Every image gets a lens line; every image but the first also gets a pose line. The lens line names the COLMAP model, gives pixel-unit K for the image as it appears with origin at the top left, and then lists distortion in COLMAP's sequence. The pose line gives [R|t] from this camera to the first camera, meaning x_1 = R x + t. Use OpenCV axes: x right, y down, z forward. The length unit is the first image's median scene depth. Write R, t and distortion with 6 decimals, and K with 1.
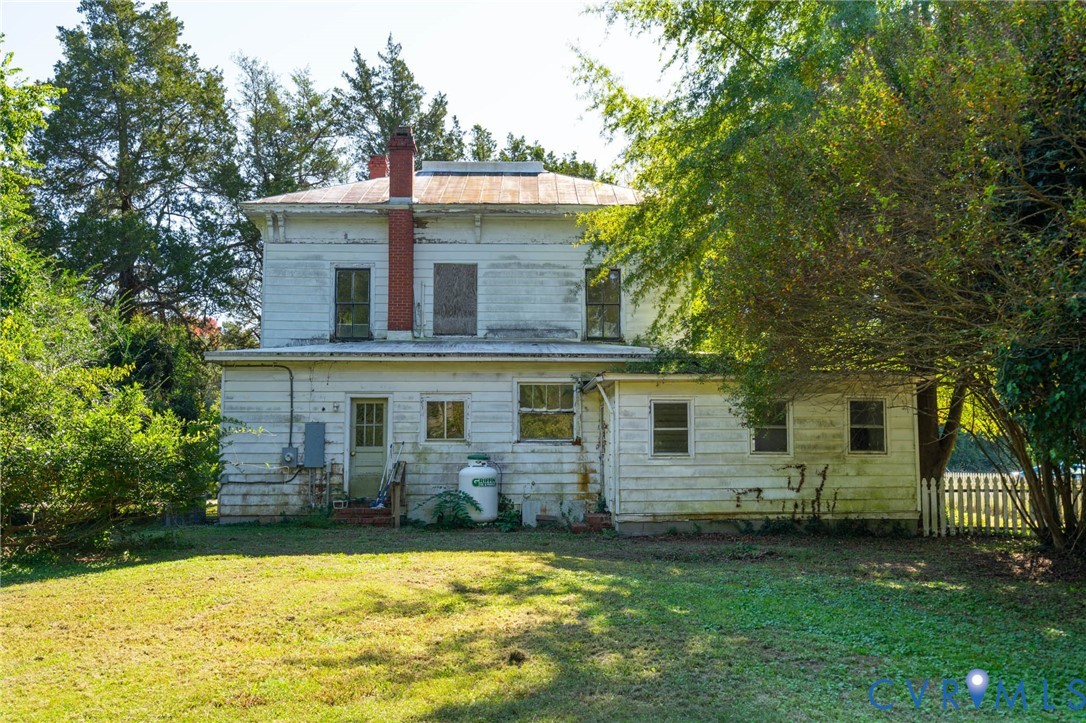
lens RADIAL K [[1103.5, 0, 535.7], [0, 1103.5, 363.4], [0, 0, 1]] dist [0.001335, 0.000000]
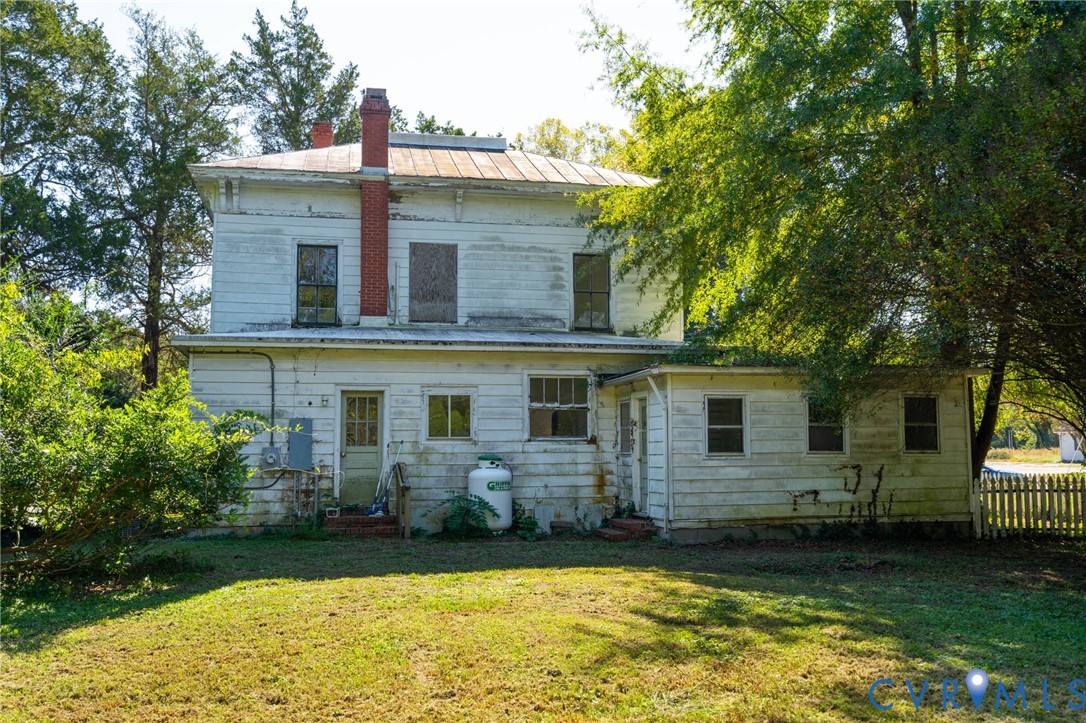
lens RADIAL K [[1103.5, 0, 548.7], [0, 1103.5, 361.1], [0, 0, 1]] dist [0.001335, 0.000000]
pose [[0.983698, 0.011957, 0.179431, -0.162946], [-0.012072, 0.999927, -0.000451, 0.006177], [-0.179424, -0.001722, 0.983770, 0.107291]]
